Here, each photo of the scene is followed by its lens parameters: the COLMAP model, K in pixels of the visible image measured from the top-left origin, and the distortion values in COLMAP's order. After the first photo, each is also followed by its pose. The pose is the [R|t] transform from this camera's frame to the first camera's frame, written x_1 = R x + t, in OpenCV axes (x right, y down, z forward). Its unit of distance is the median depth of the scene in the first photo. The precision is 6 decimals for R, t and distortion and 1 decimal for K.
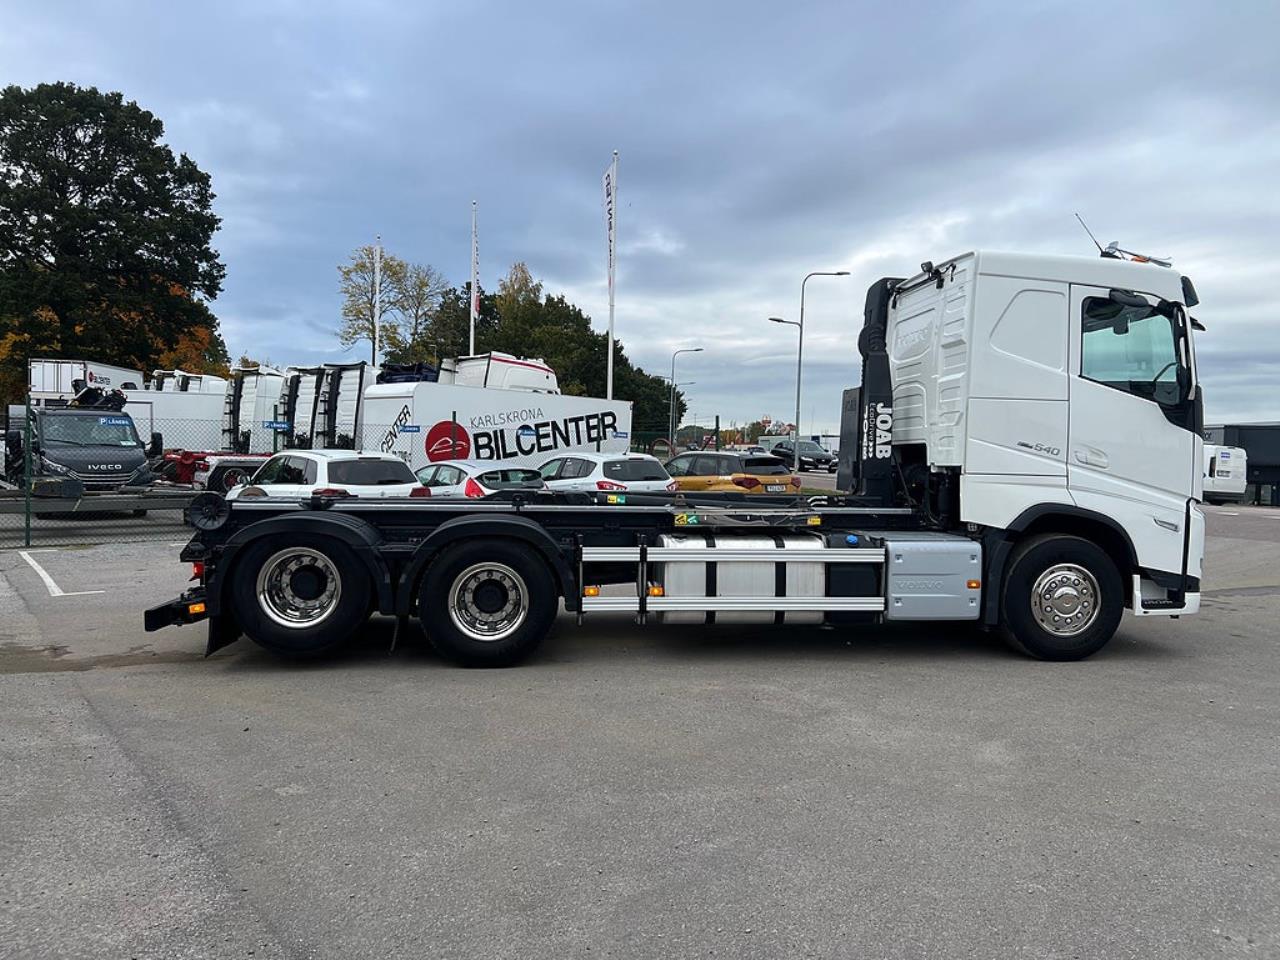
lens RADIAL K [[959.7, 0, 651.8], [0, 959.7, 488.8], [0, 0, 1]] dist [0.054550, -0.064507]
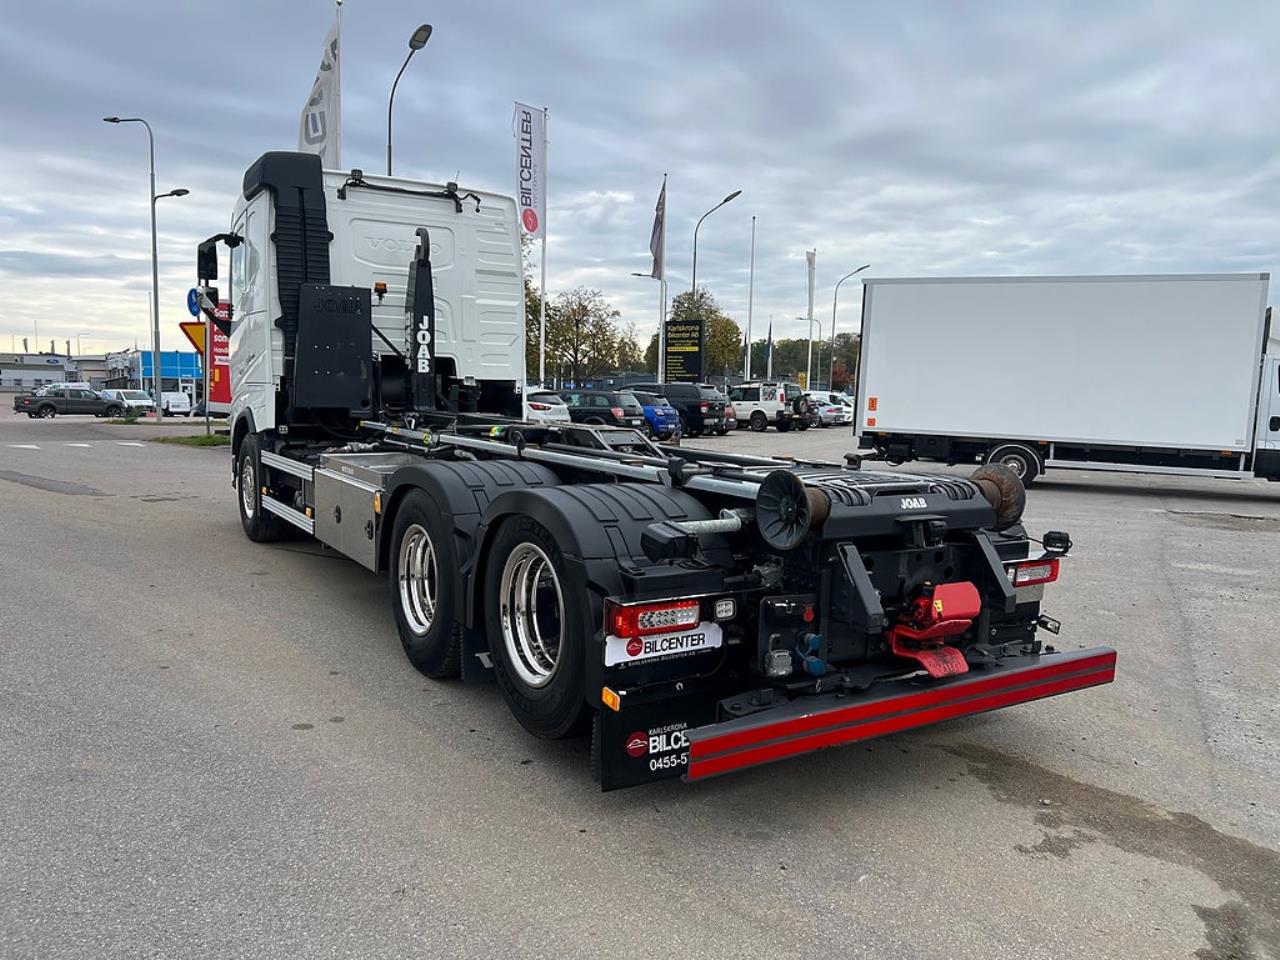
lens RADIAL K [[959.7, 0, 636.0], [0, 959.7, 492.5], [0, 0, 1]] dist [0.054550, -0.064507]
pose [[-0.421385, -0.130251, 0.897480, -0.835248], [-0.003456, 0.989856, 0.142035, -0.055413], [-0.906875, 0.056750, -0.417560, 1.364889]]
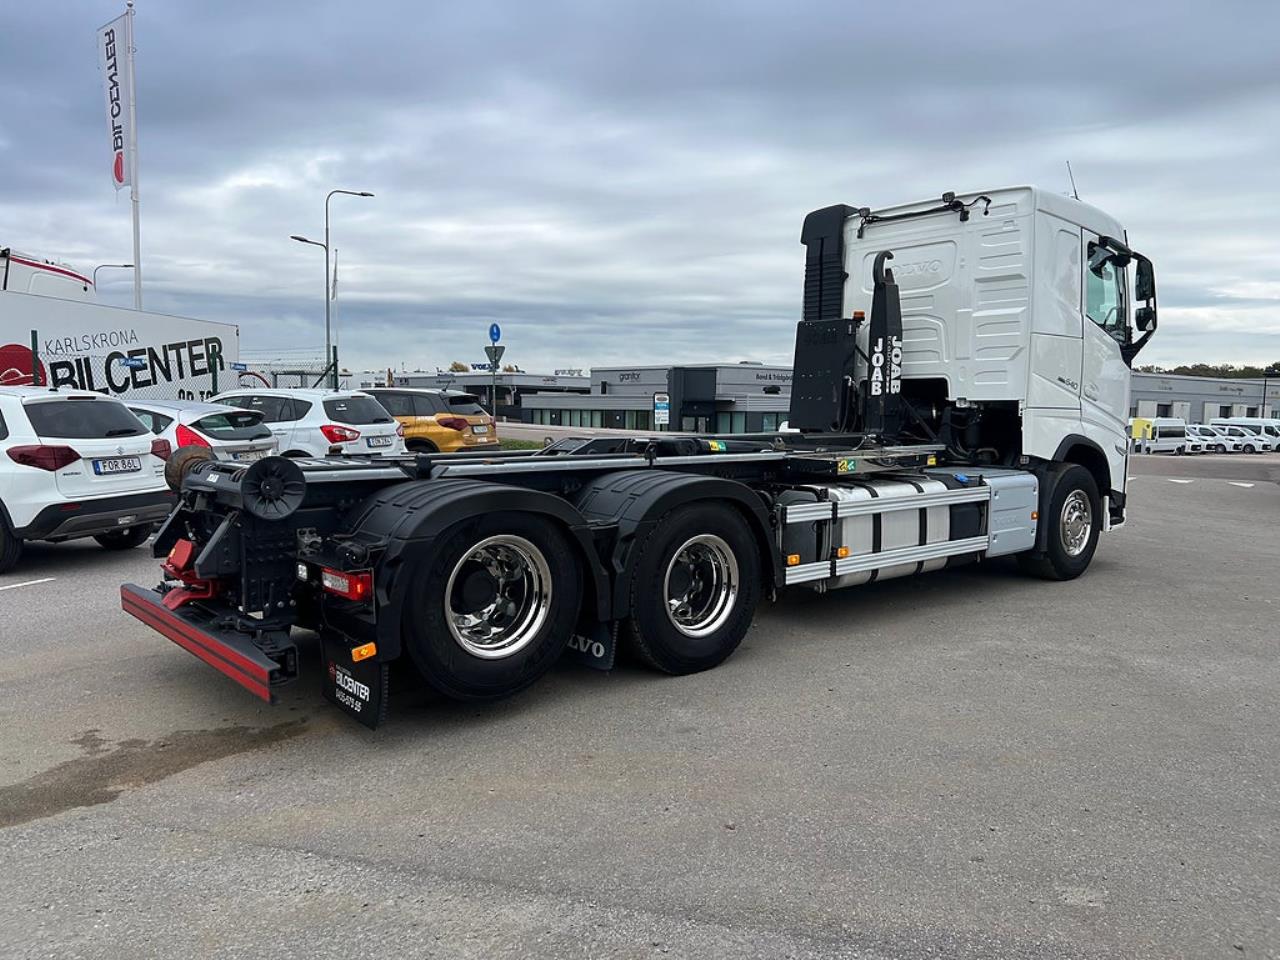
lens RADIAL K [[959.7, 0, 635.2], [0, 959.7, 489.4], [0, 0, 1]] dist [0.054550, -0.064507]
pose [[0.830555, -0.059154, 0.553786, -0.579185], [0.023074, 0.997144, 0.071907, -0.012717], [-0.556458, -0.046944, 0.829549, 0.373624]]
